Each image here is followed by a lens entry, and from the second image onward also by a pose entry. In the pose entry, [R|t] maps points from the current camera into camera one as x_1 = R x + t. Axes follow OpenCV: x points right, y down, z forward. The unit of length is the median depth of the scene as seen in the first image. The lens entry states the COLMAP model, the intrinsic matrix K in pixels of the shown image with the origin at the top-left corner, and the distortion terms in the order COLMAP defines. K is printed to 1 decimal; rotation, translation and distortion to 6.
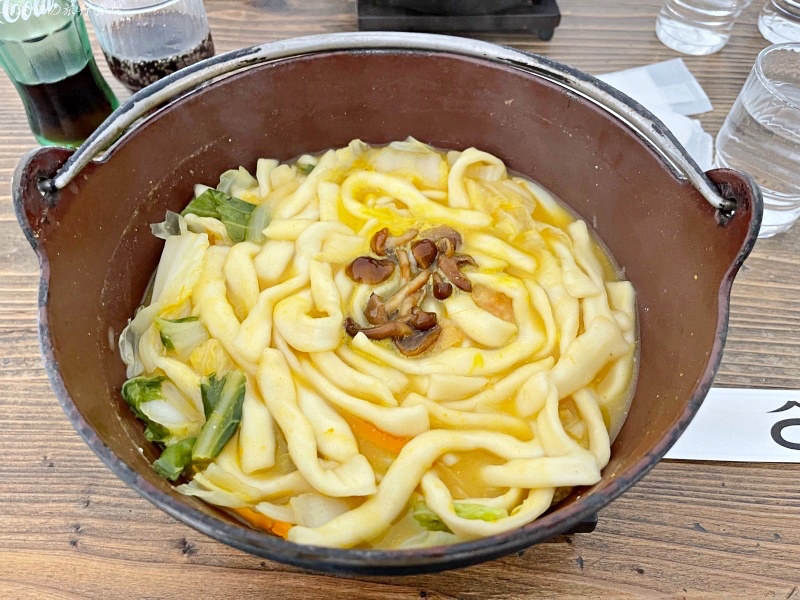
lens RADIAL K [[618.5, 0, 401.2], [0, 618.5, 291.1], [0, 0, 1]] dist [0.049131, -0.118691]
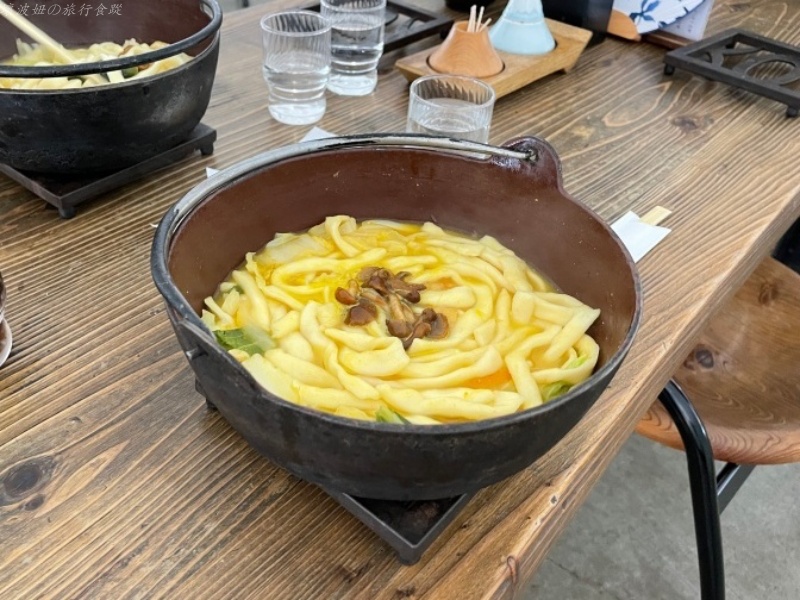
lens RADIAL K [[711.0, 0, 343.3], [0, 711.0, 263.0], [0, 0, 1]] dist [0.090699, -0.205818]
pose [[0.676133, -0.437252, 0.593004, -0.913876], [0.569306, 0.820960, -0.043777, -0.078998], [-0.467691, 0.367200, 0.804008, -0.196134]]
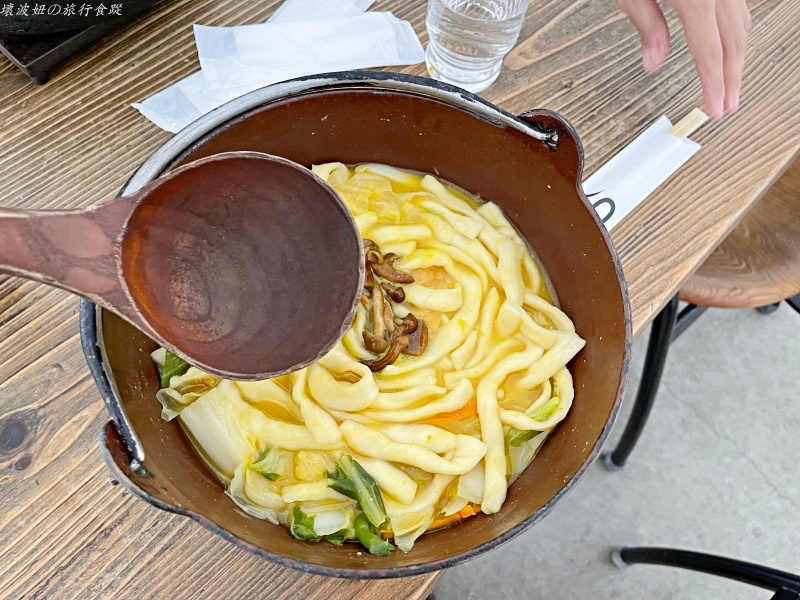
lens RADIAL K [[612.7, 0, 400.0], [0, 612.7, 300.0], [0, 0, 1]] dist [0.056451, -0.116957]
pose [[0.708299, -0.623333, 0.331314, -0.344855], [0.504471, 0.775265, 0.380097, -0.455070], [-0.493782, -0.102084, 0.863573, -0.074813]]
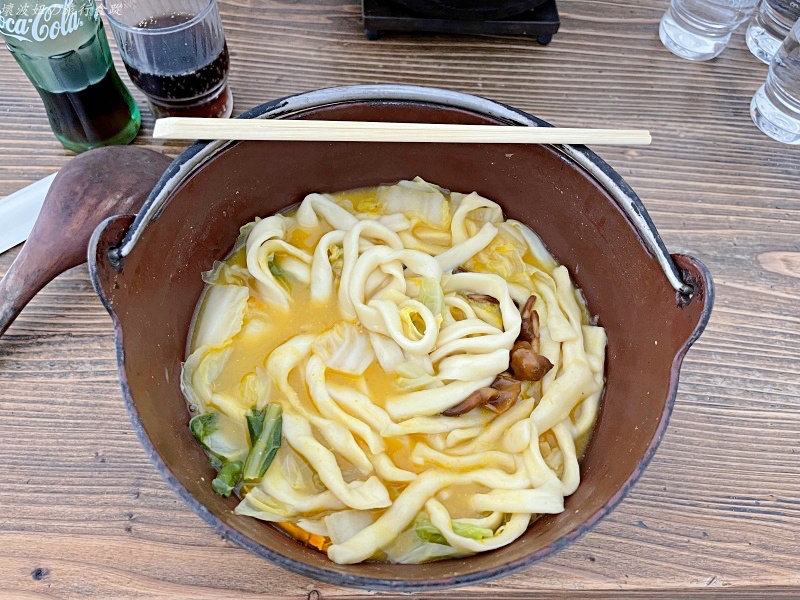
lens RADIAL K [[612.7, 0, 400.0], [0, 612.7, 300.0], [0, 0, 1]] dist [0.056451, -0.116957]
pose [[0.998706, 0.032272, 0.039308, -0.064878], [-0.037250, 0.990374, 0.133312, -0.210620], [-0.034627, -0.134603, 0.990294, -0.142434]]
